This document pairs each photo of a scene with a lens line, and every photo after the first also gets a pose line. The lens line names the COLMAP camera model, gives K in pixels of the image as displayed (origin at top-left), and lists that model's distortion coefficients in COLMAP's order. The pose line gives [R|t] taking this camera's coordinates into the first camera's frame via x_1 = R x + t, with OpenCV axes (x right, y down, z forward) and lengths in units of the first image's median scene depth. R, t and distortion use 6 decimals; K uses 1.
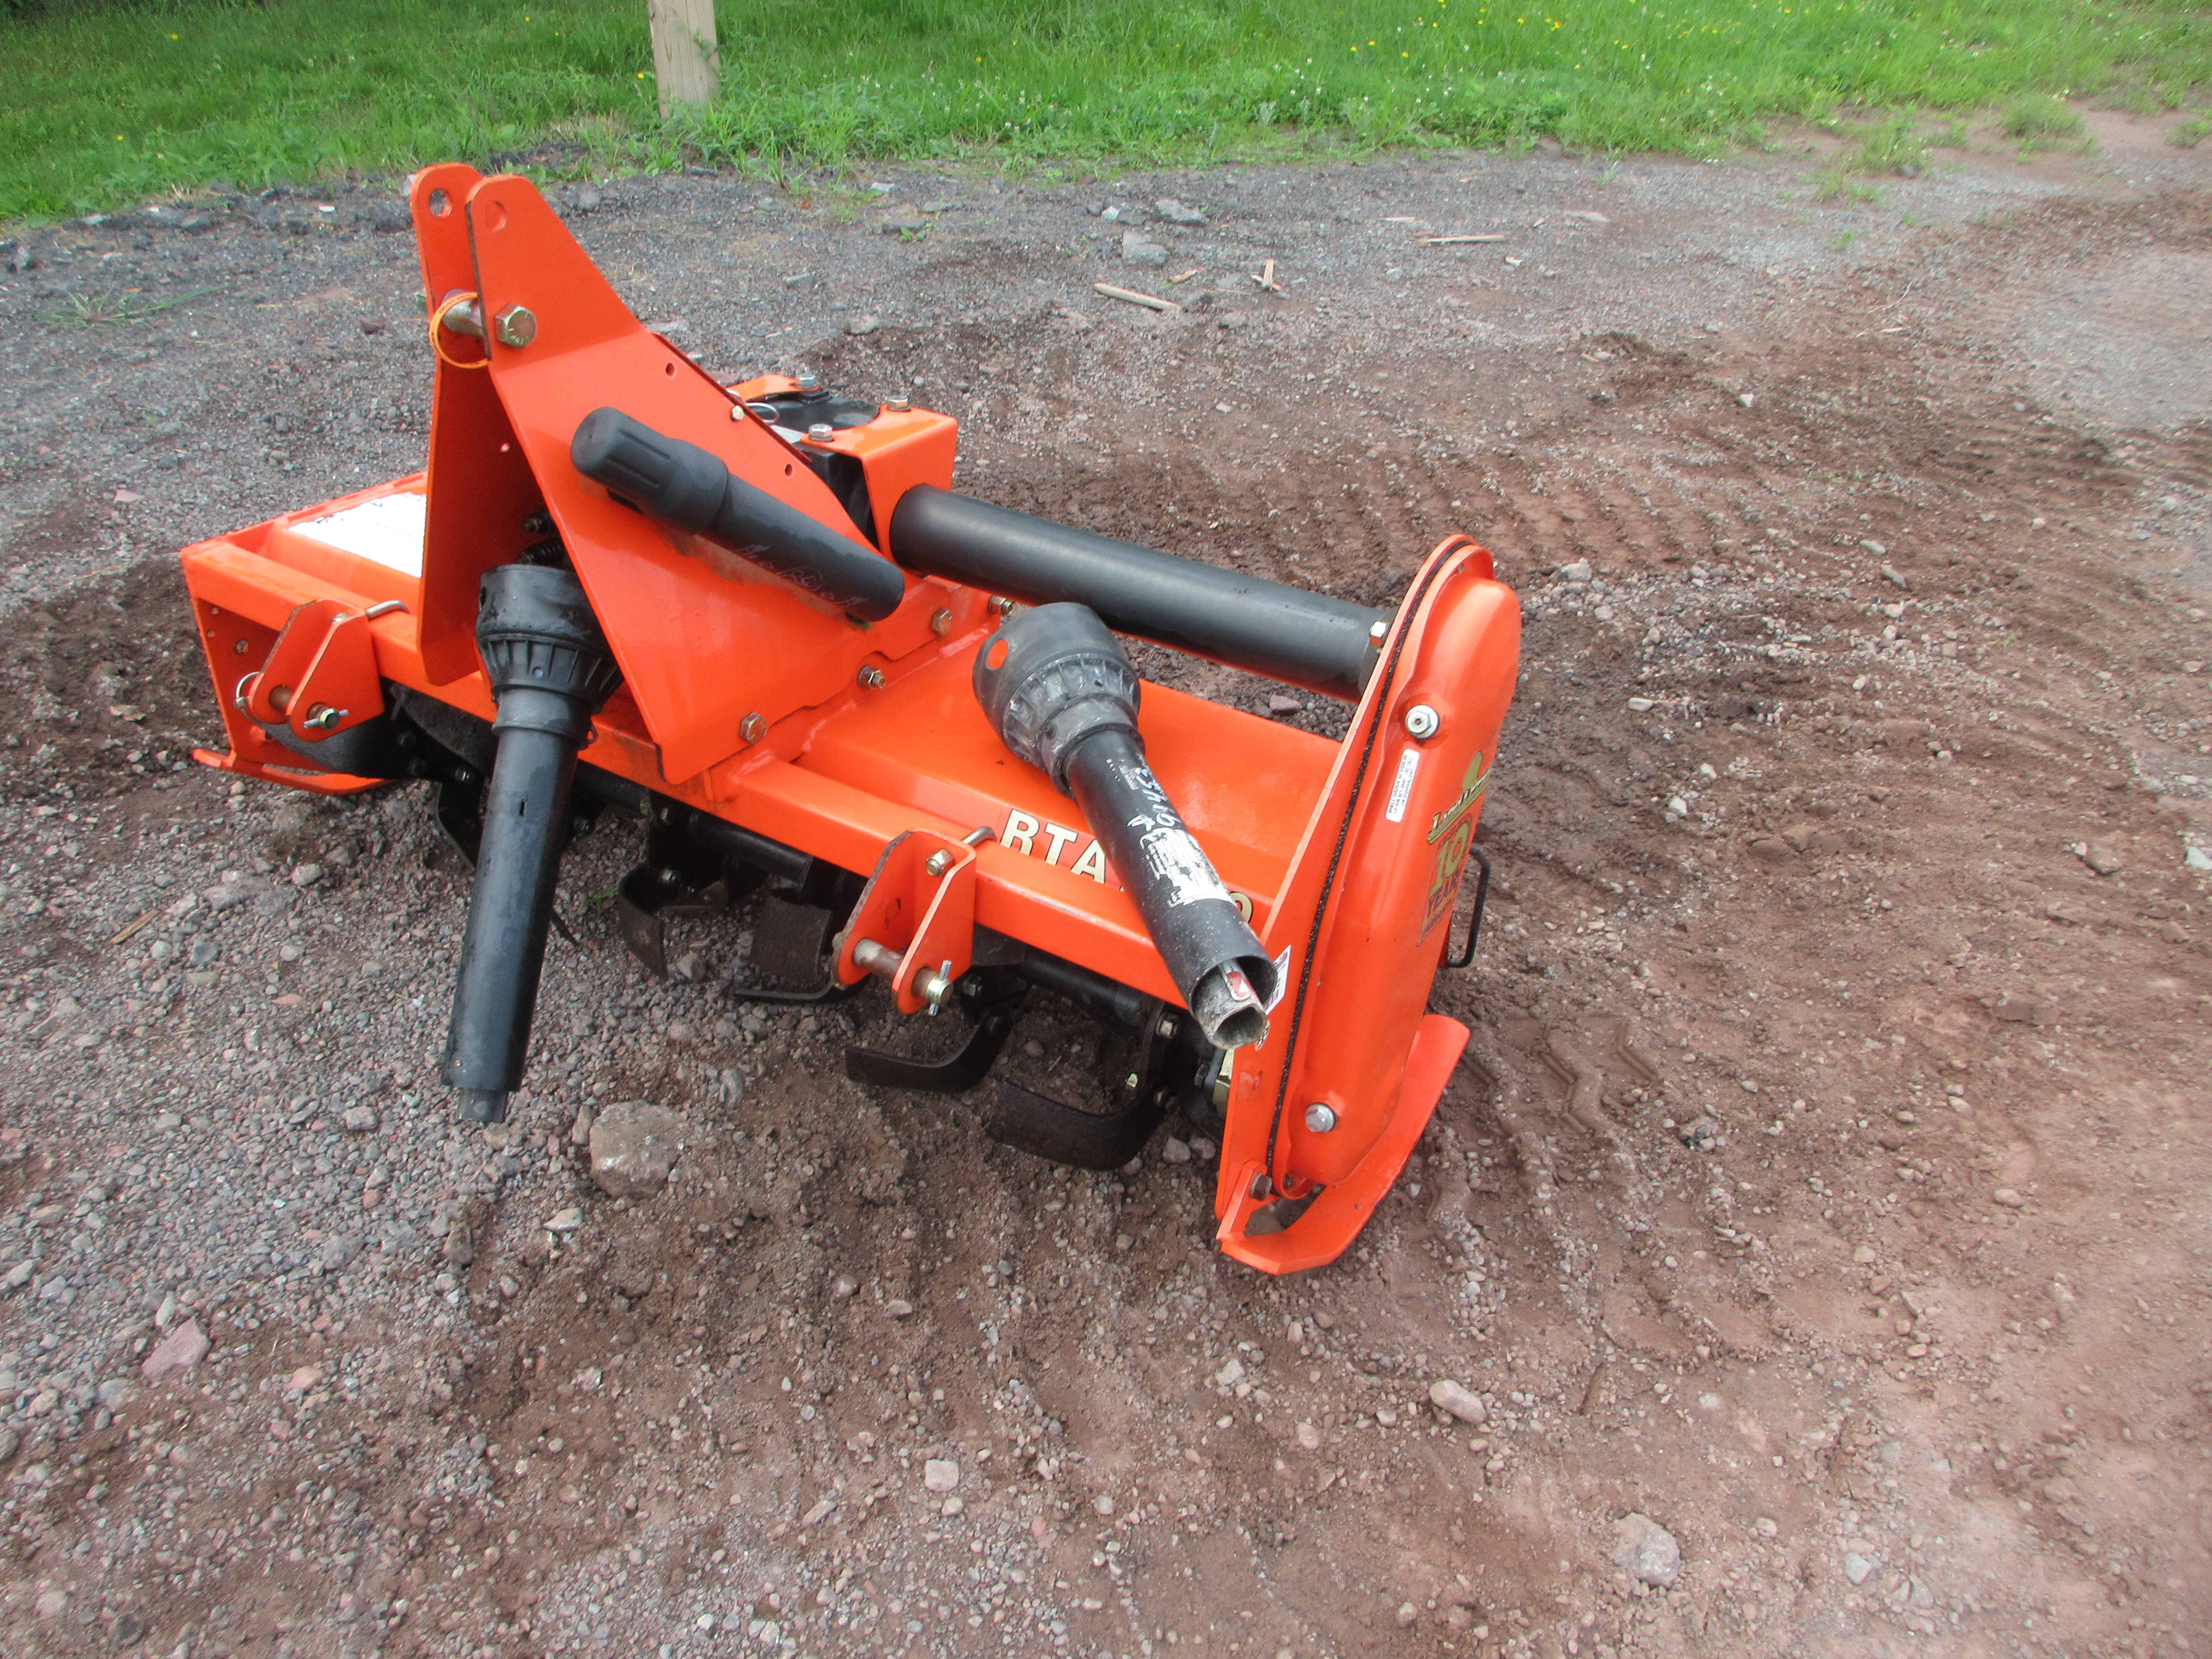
lens RADIAL K [[1626.1, 0, 1106.0], [0, 1626.1, 829.5], [0, 0, 1]] dist [-0.009815, -0.004628]
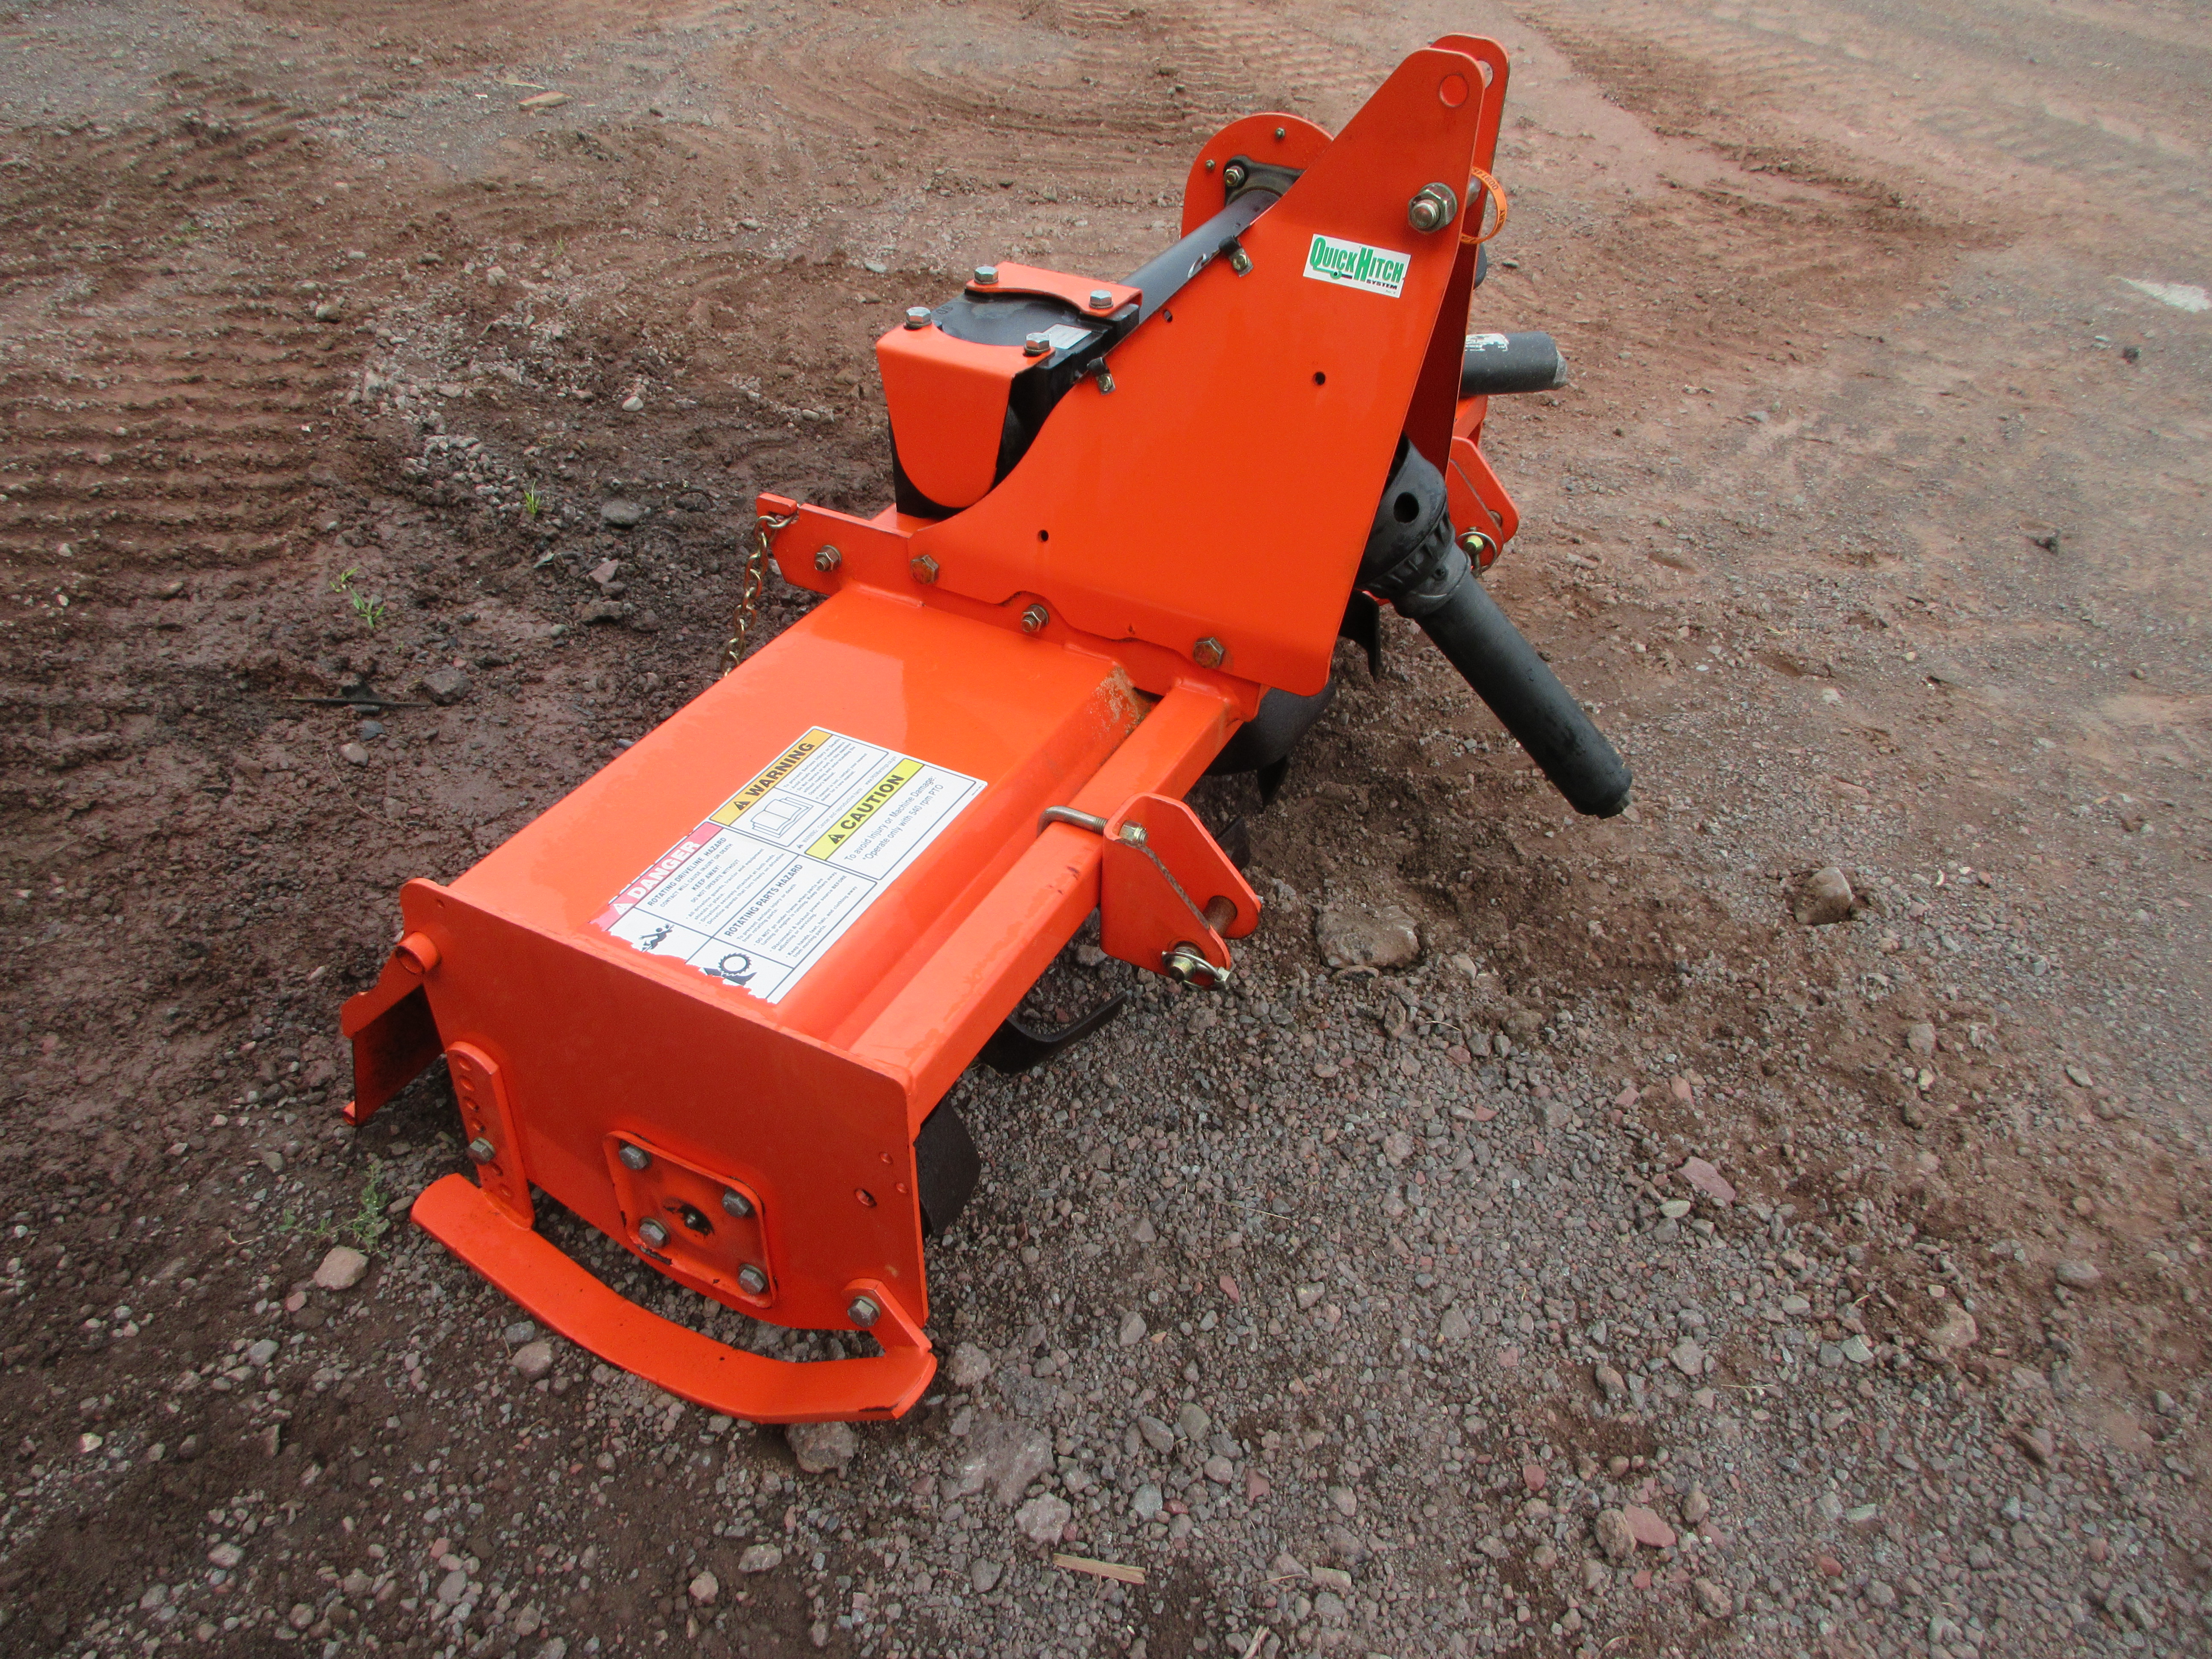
lens RADIAL K [[1626.1, 0, 1106.0], [0, 1626.1, 829.5], [0, 0, 1]] dist [-0.009815, -0.004628]
pose [[-0.080752, -0.657944, 0.748725, -0.922822], [0.498370, 0.623886, 0.601991, -0.524721], [-0.863196, 0.421754, 0.277519, 0.725732]]
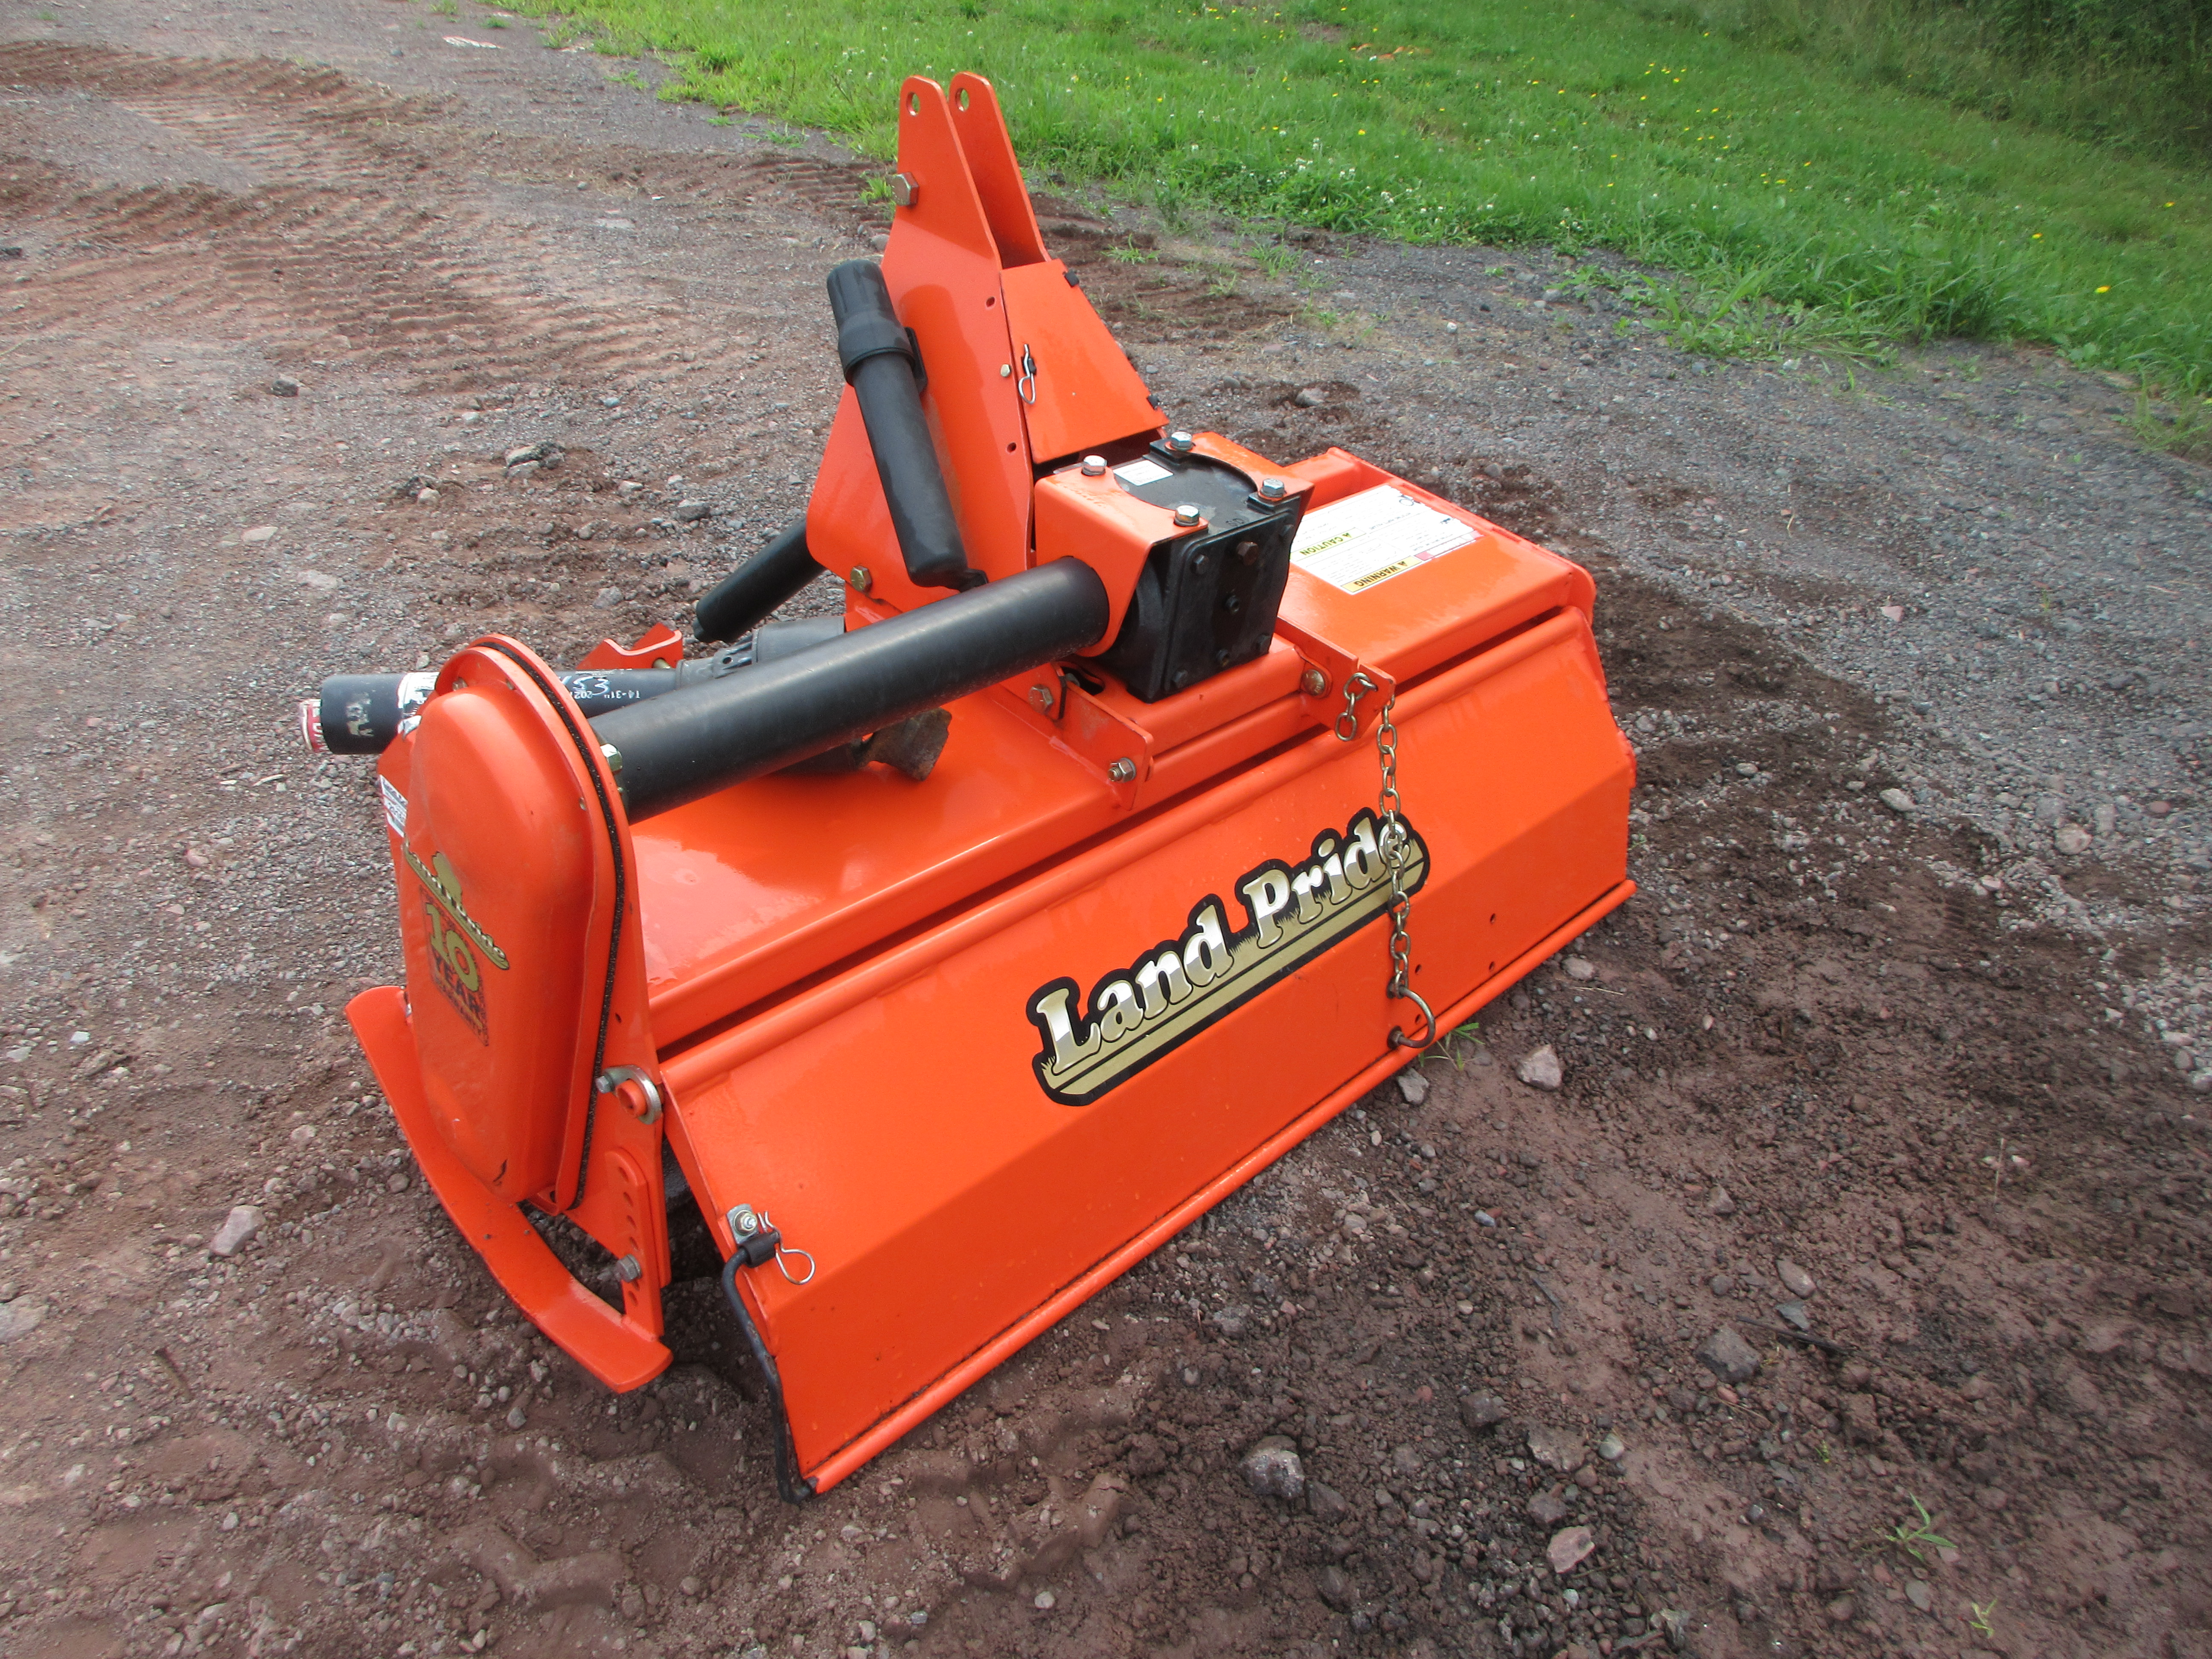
lens RADIAL K [[1626.1, 0, 1106.0], [0, 1626.1, 829.5], [0, 0, 1]] dist [-0.009815, -0.004628]
pose [[-0.229788, 0.503998, -0.832577, 0.635398], [-0.628104, 0.576667, 0.522438, -0.534446], [0.743427, 0.642994, 0.184052, 0.811296]]
